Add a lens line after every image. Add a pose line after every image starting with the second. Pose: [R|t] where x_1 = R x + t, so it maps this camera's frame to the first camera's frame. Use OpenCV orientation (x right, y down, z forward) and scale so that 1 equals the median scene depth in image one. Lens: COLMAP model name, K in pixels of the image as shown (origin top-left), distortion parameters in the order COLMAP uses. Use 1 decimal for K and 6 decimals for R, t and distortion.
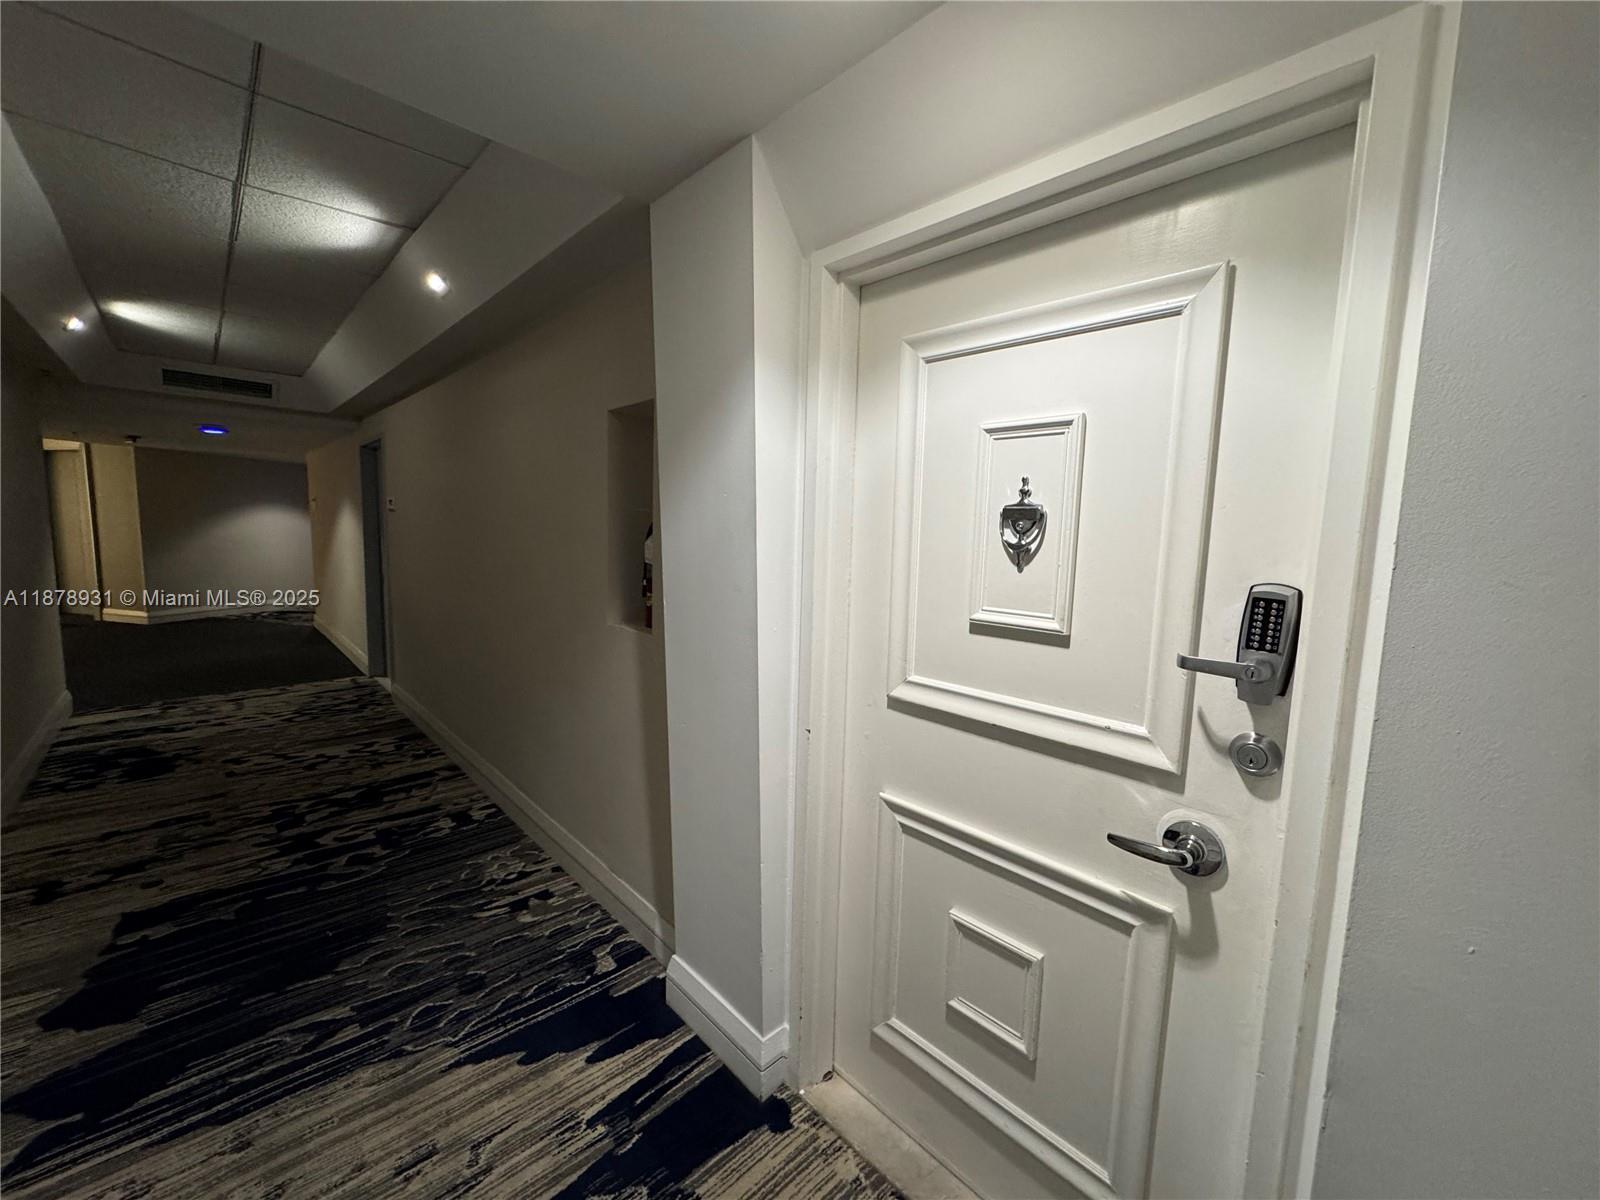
lens RADIAL K [[641.4, 0, 800.0], [0, 641.4, 600.0], [0, 0, 1]] dist [-0.001781, 0.000677]
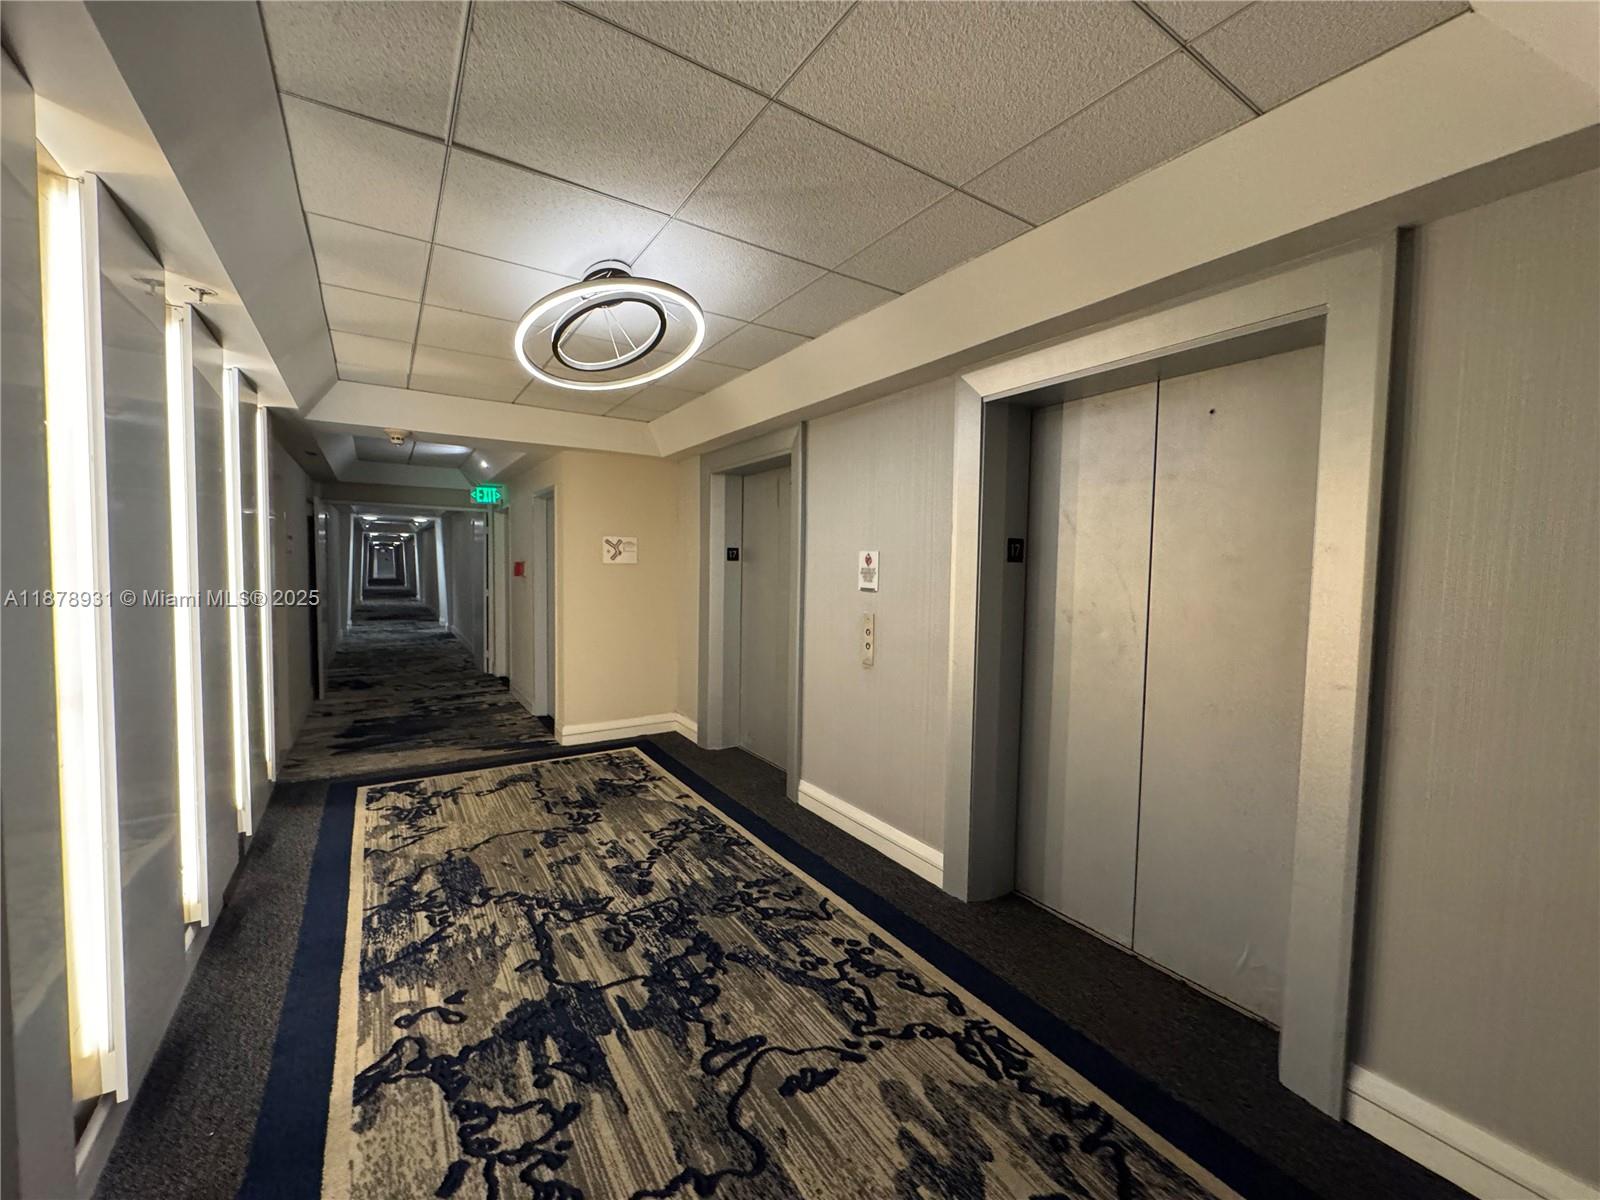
lens RADIAL K [[641.4, 0, 800.0], [0, 641.4, 600.0], [0, 0, 1]] dist [-0.001781, 0.000677]
pose [[0.984861, 0.003650, -0.173310, 0.891064], [-0.016564, 0.997185, -0.073124, 0.150657], [0.172555, 0.074888, 0.982149, -0.983290]]
